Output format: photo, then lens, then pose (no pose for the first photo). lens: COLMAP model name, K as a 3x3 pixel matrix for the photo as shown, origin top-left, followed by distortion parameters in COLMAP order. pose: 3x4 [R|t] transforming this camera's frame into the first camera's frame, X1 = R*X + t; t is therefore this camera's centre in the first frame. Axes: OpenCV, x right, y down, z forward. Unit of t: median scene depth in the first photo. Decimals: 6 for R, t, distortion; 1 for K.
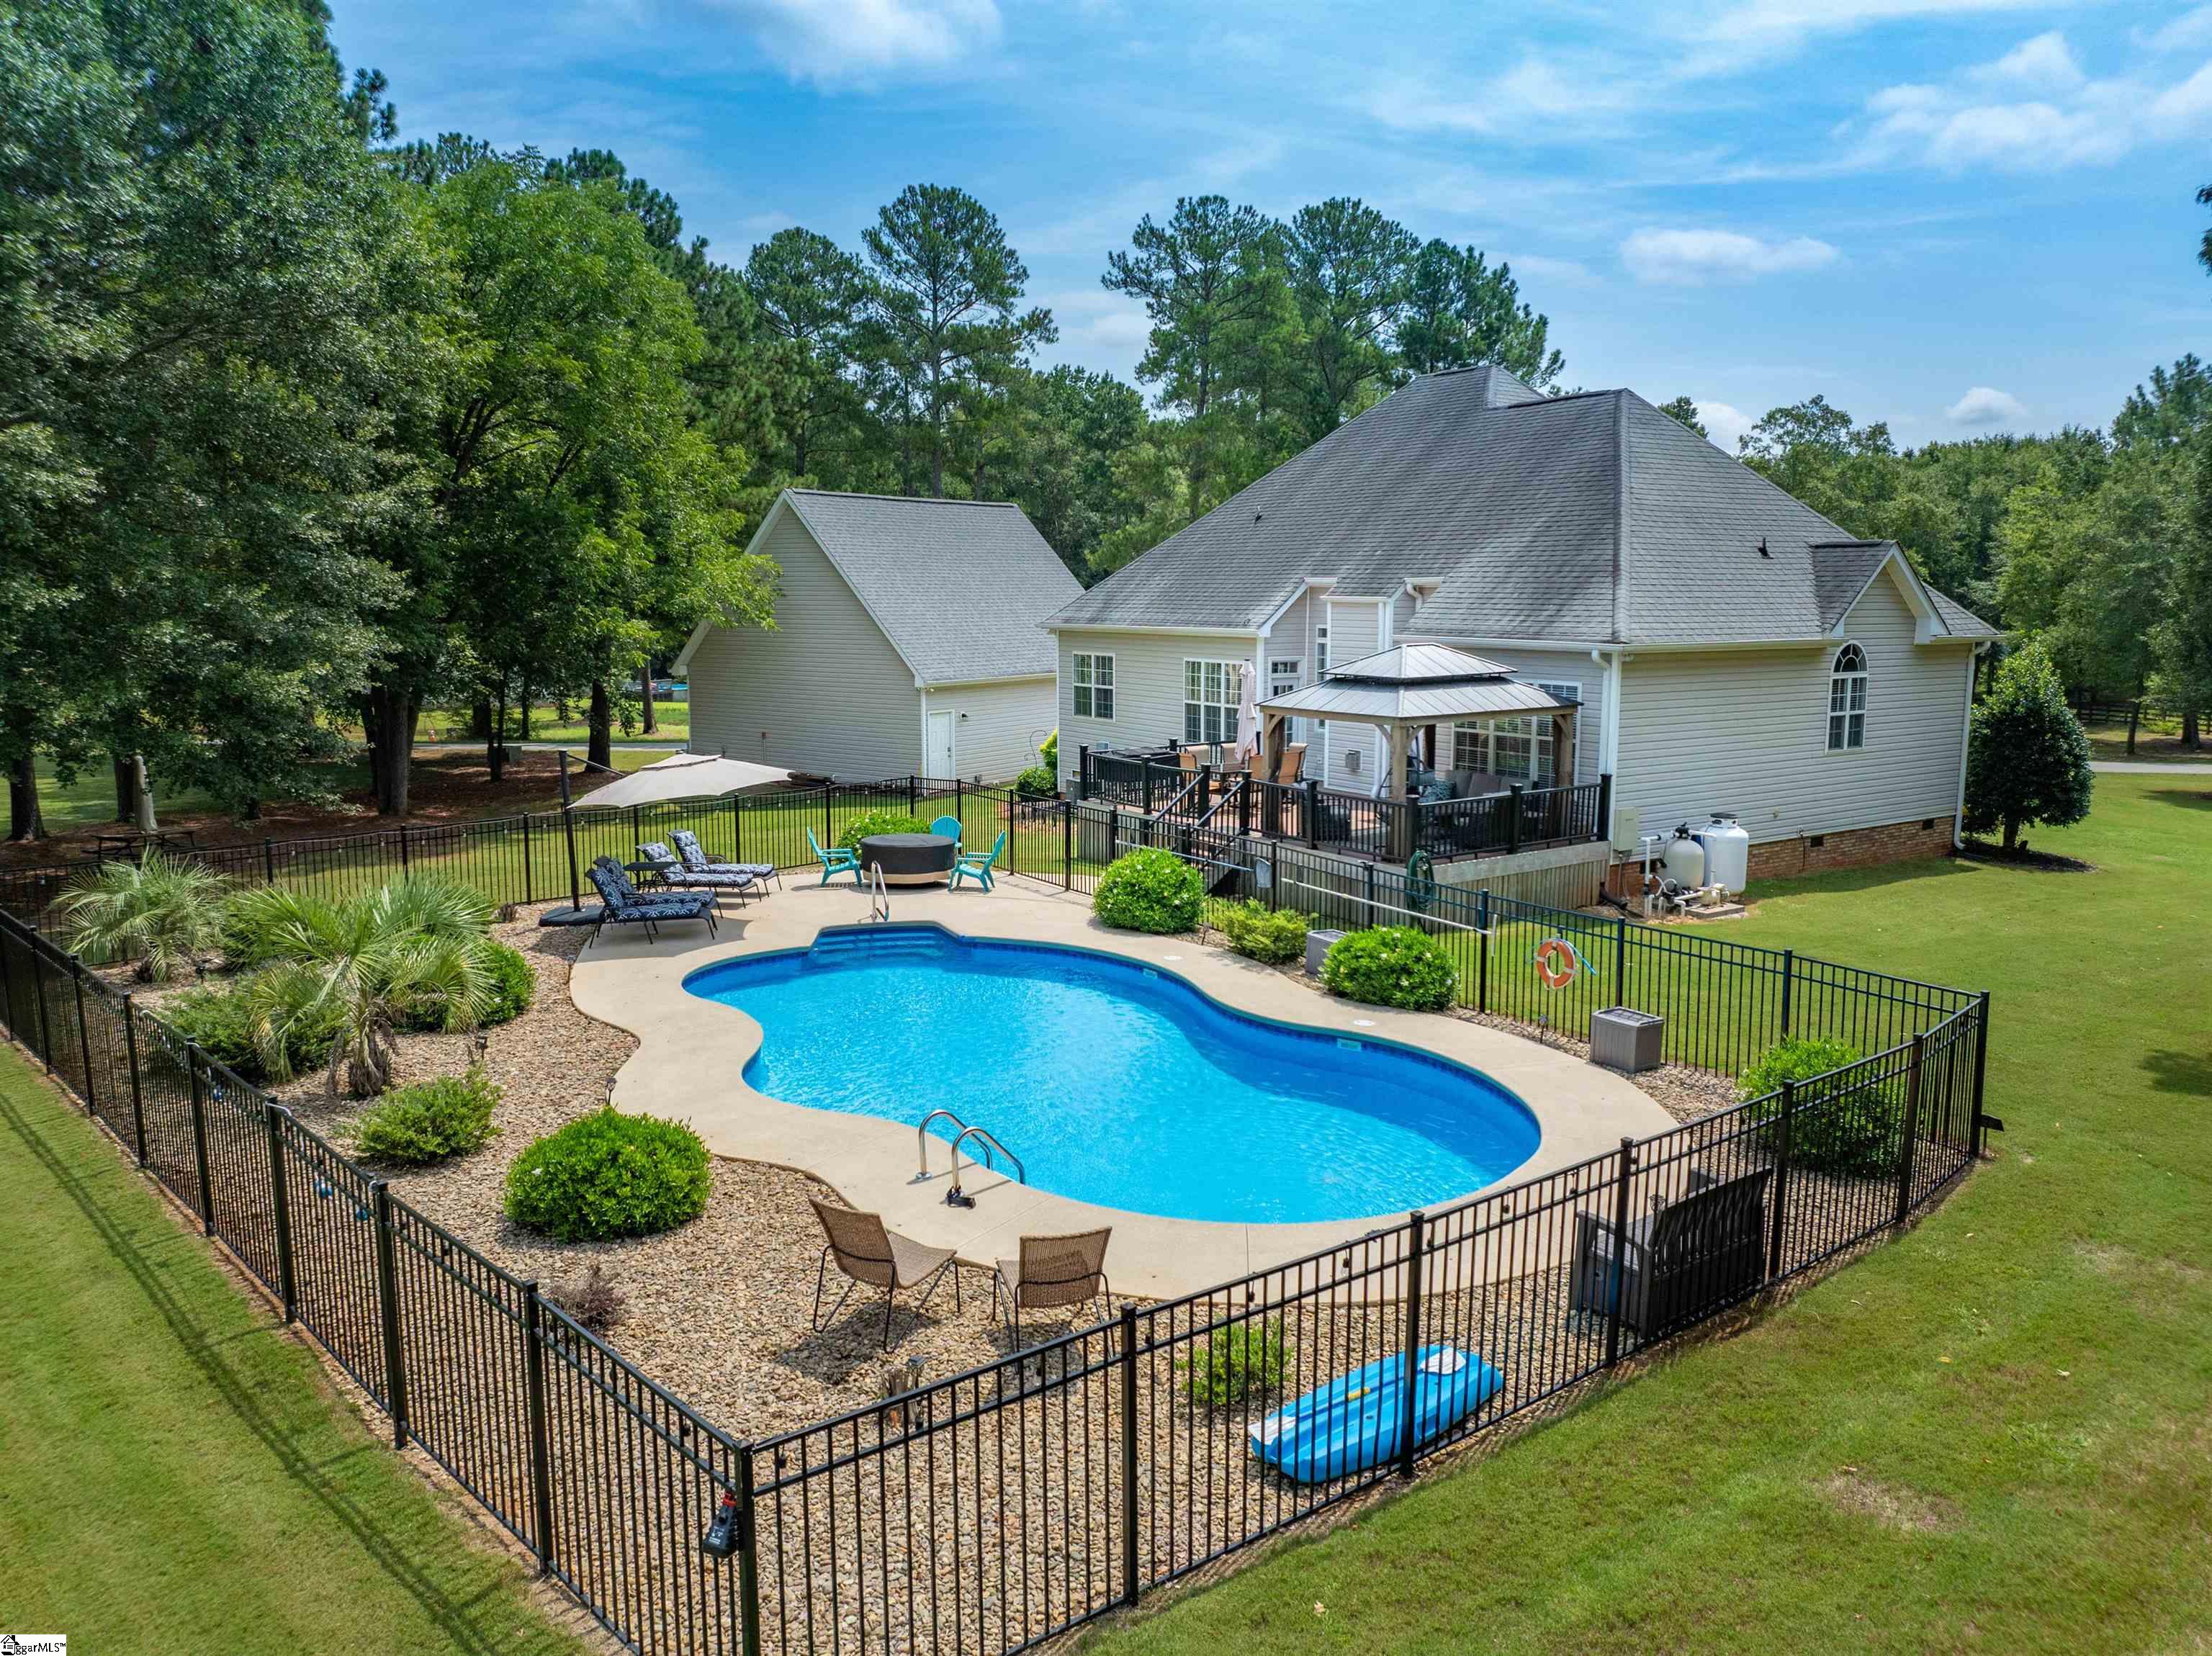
lens RADIAL K [[1559.0, 0, 1106.0], [0, 1559.0, 828.0], [0, 0, 1]] dist [-0.034808, 0.003608]
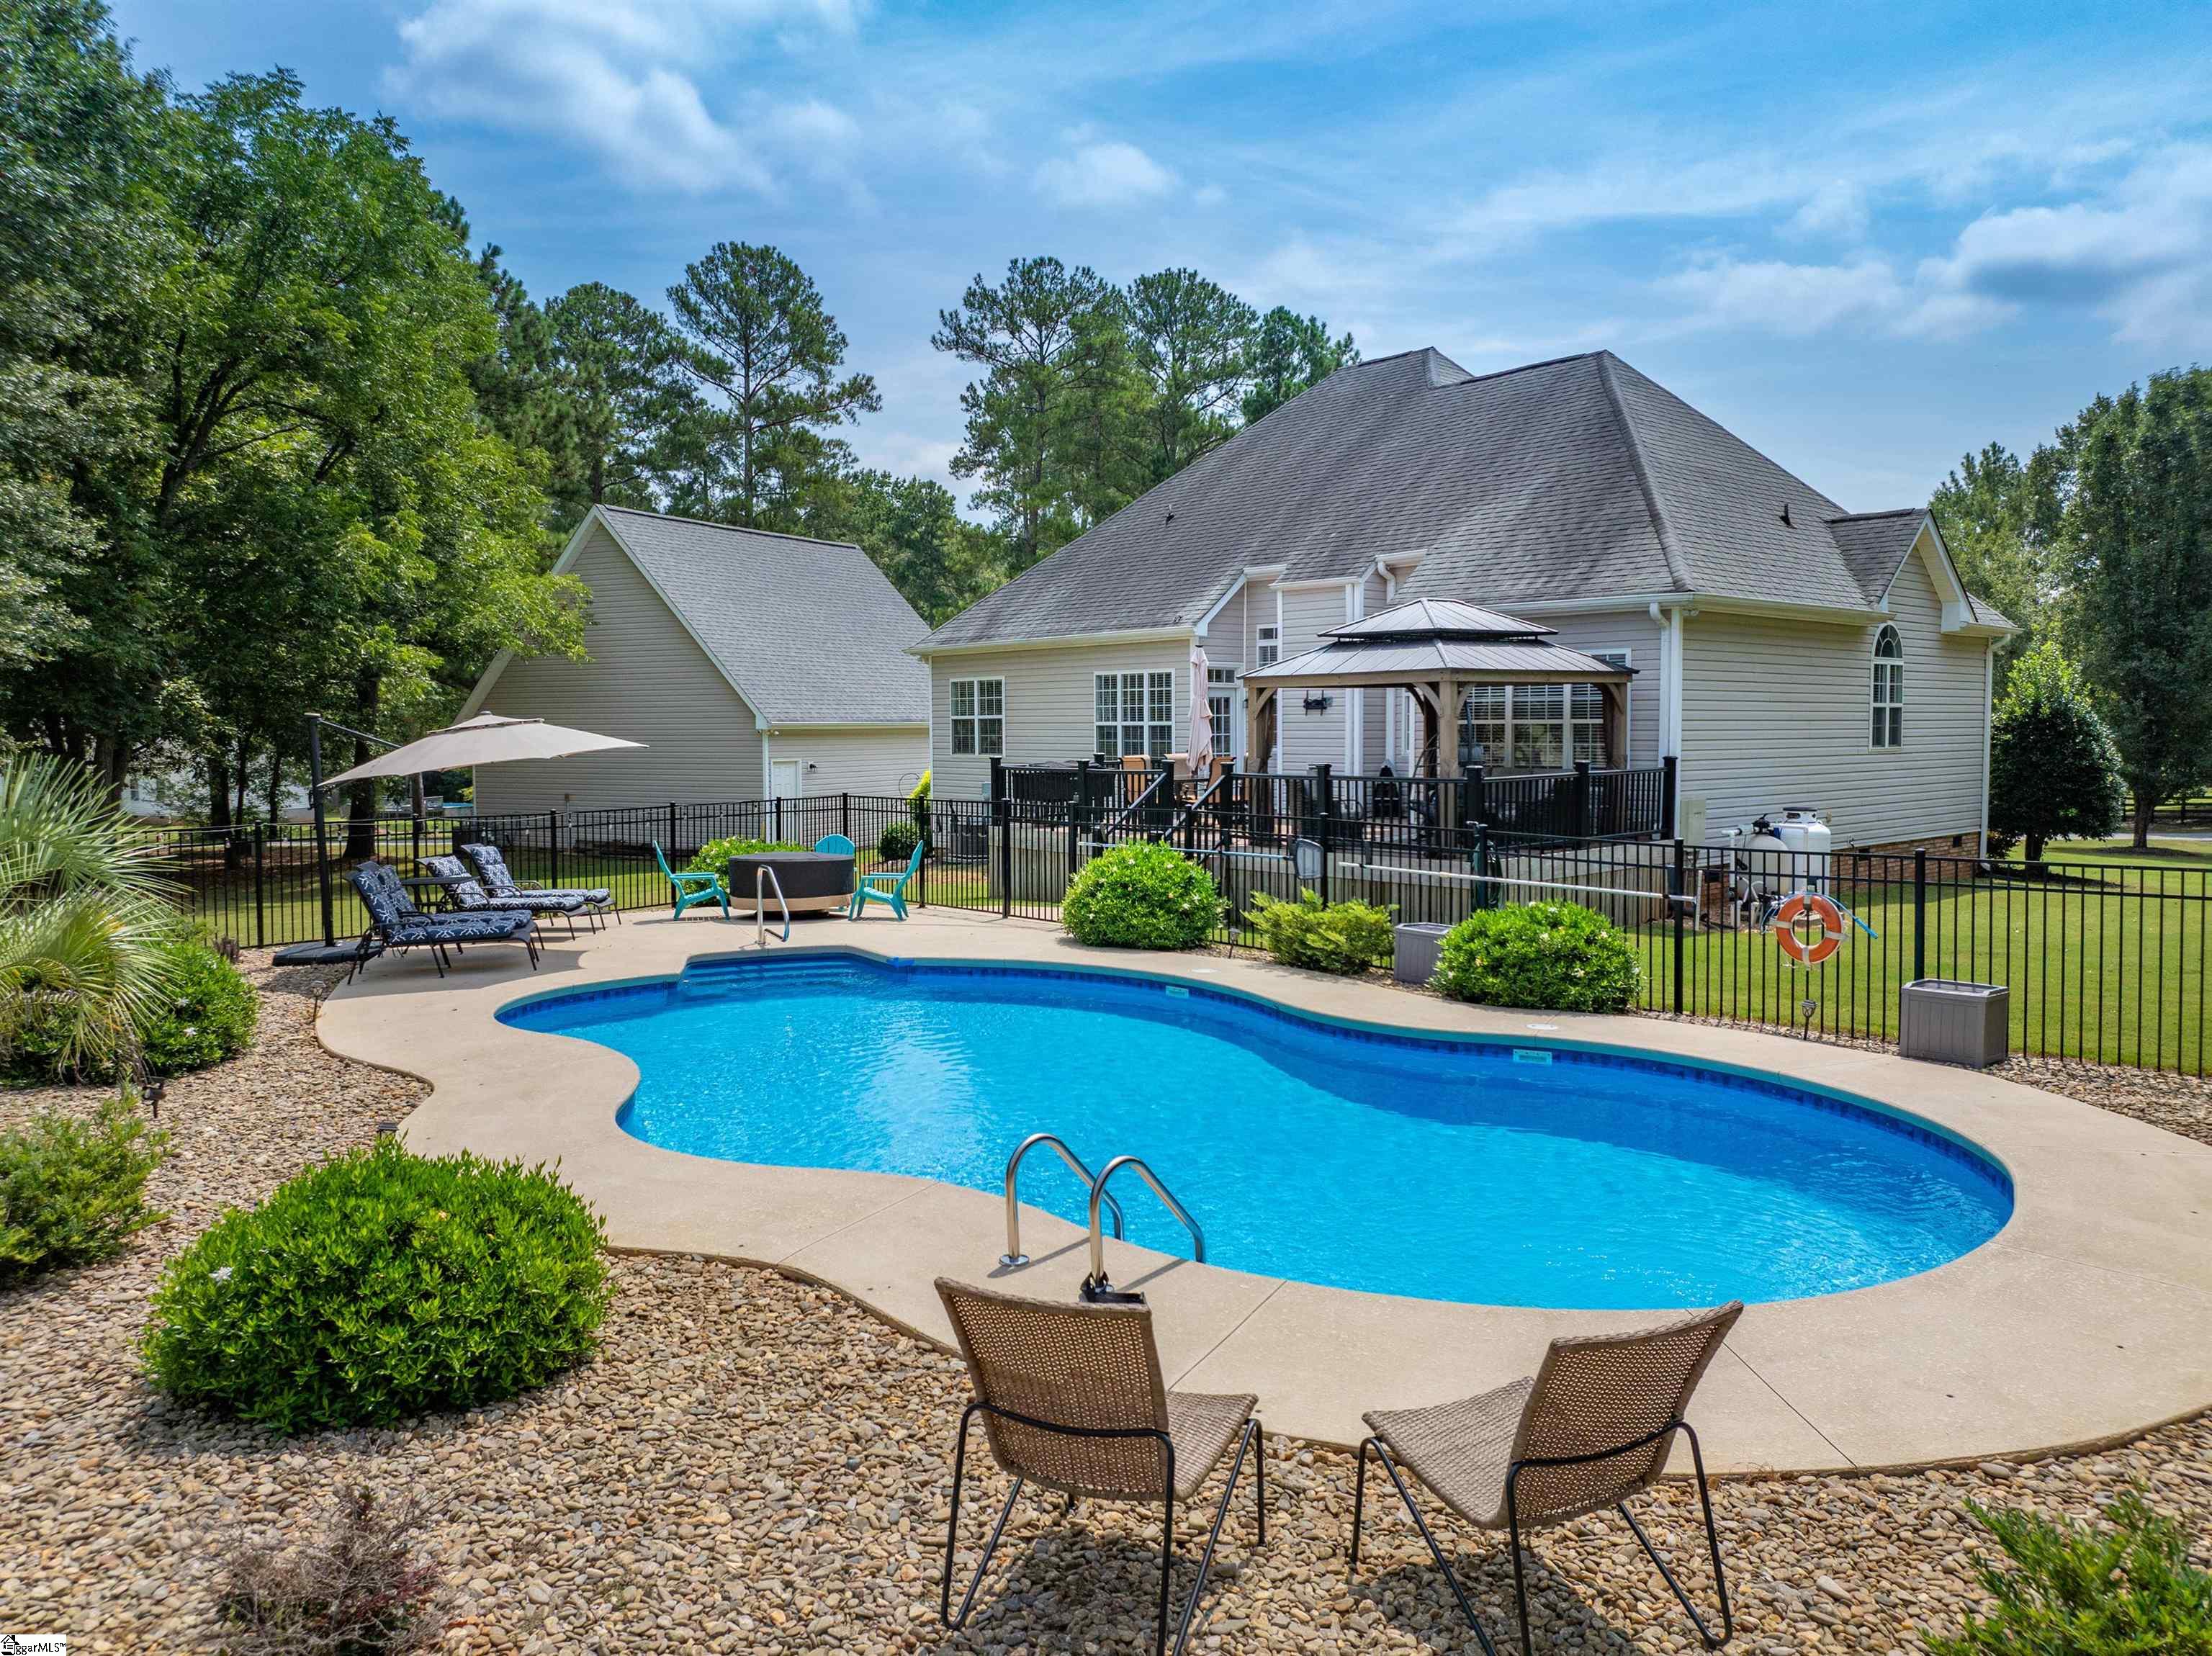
lens RADIAL K [[1559.0, 0, 1106.0], [0, 1559.0, 828.0], [0, 0, 1]] dist [-0.034808, 0.003608]
pose [[0.990773, -0.013964, 0.134813, -0.070418], [0.025612, 0.996047, -0.085059, 0.056072], [-0.133093, 0.087727, 0.987213, 0.210753]]
